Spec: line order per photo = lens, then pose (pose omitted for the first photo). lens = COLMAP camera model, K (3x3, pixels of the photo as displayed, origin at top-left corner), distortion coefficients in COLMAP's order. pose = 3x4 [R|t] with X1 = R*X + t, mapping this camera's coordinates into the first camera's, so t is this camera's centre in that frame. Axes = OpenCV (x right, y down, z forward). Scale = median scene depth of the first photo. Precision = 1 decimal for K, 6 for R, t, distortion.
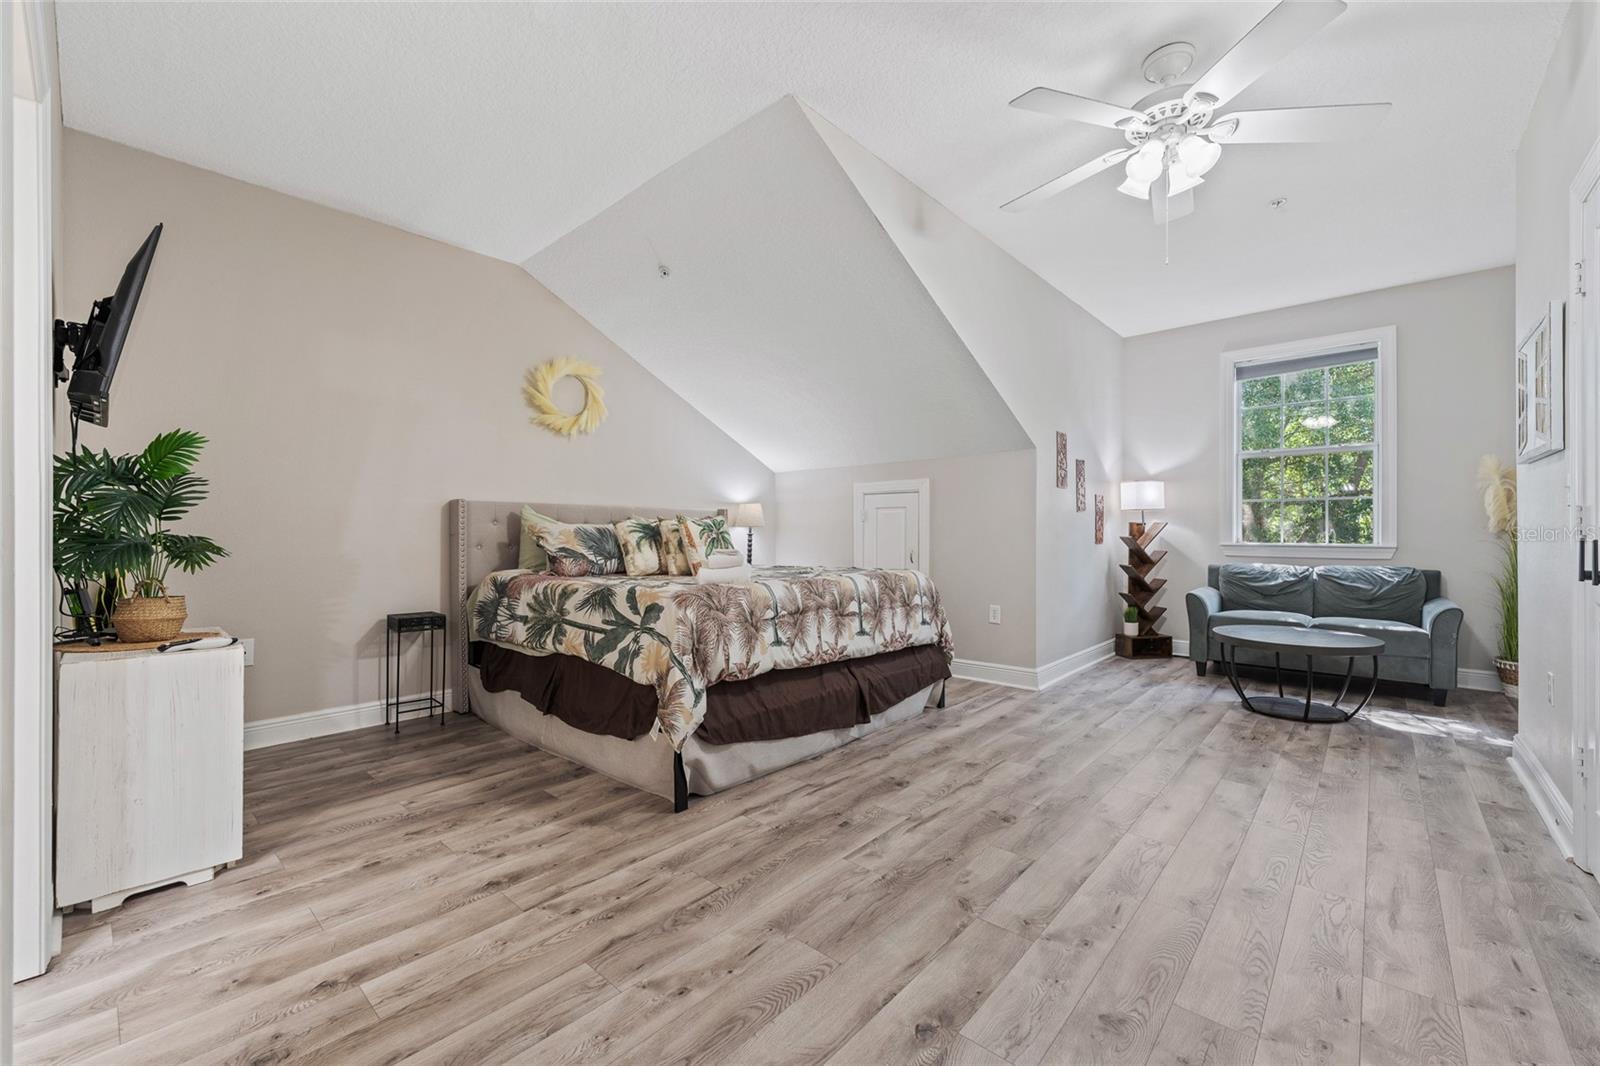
lens RADIAL K [[649.7, 0, 797.2], [0, 649.7, 534.4], [0, 0, 1]] dist [-0.001001, -0.000522]
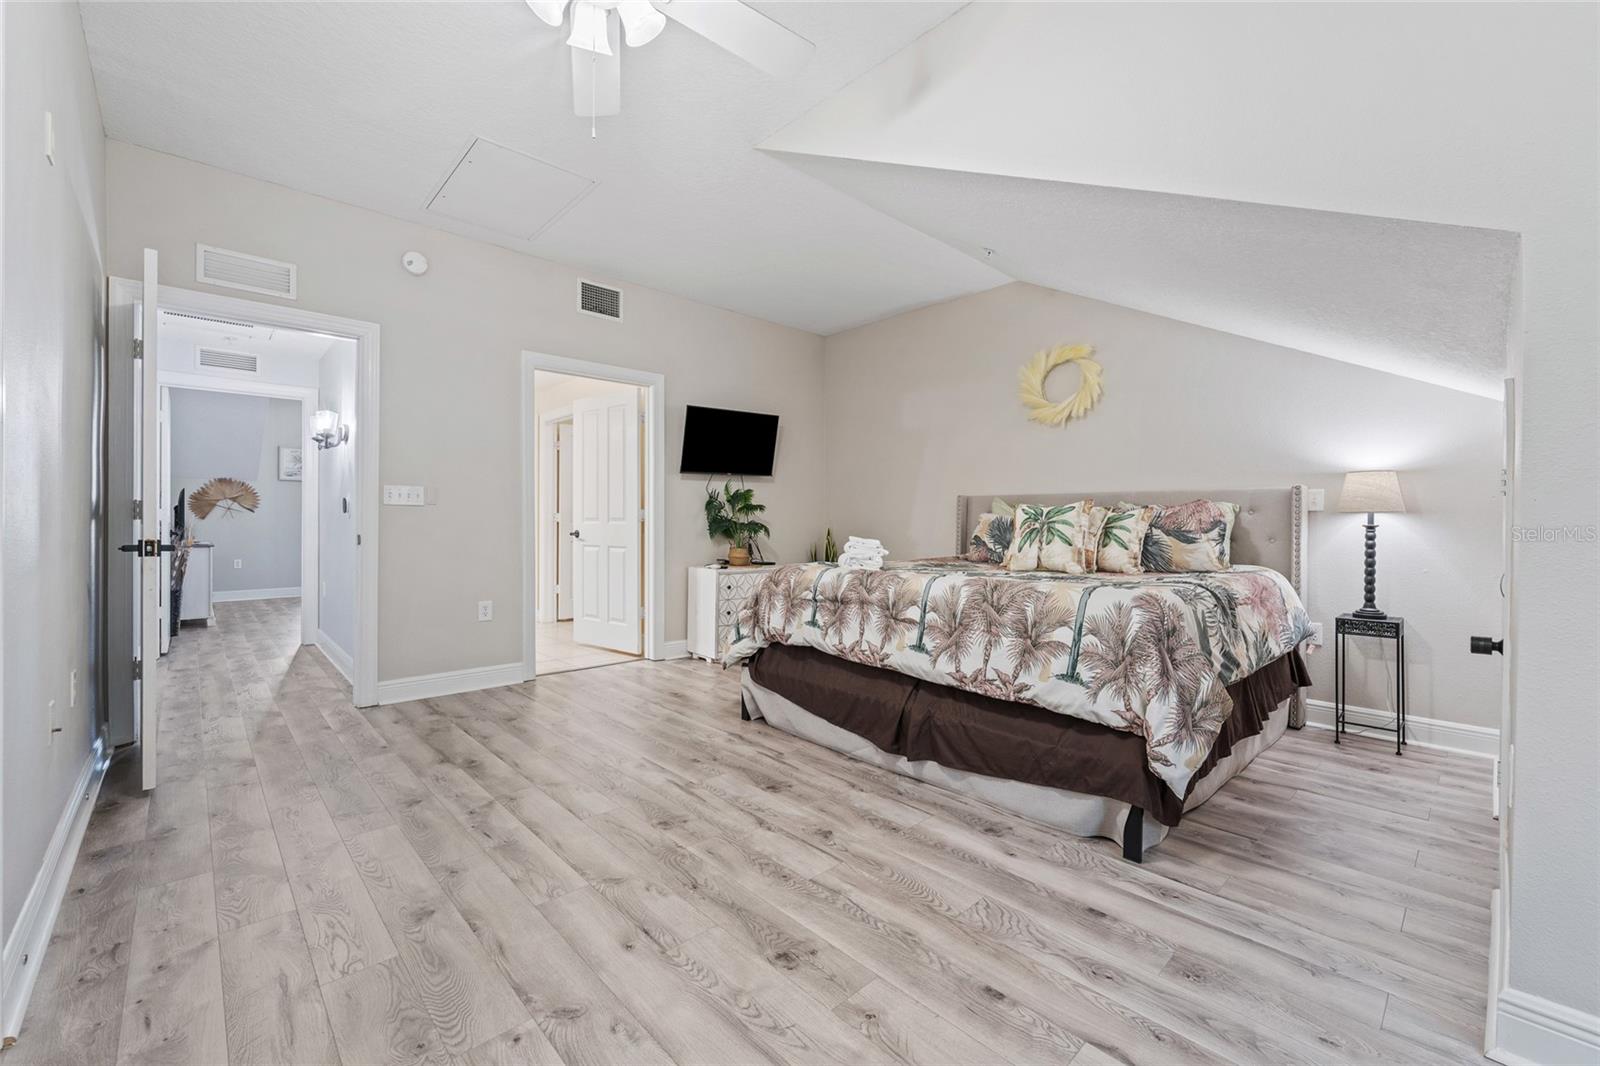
lens RADIAL K [[649.7, 0, 797.2], [0, 649.7, 534.4], [0, 0, 1]] dist [-0.001001, -0.000522]
pose [[-0.085607, 0.019200, -0.996144, 0.993678], [-0.006913, 0.999779, 0.019864, -0.001671], [0.996305, 0.008587, -0.085456, 1.018871]]
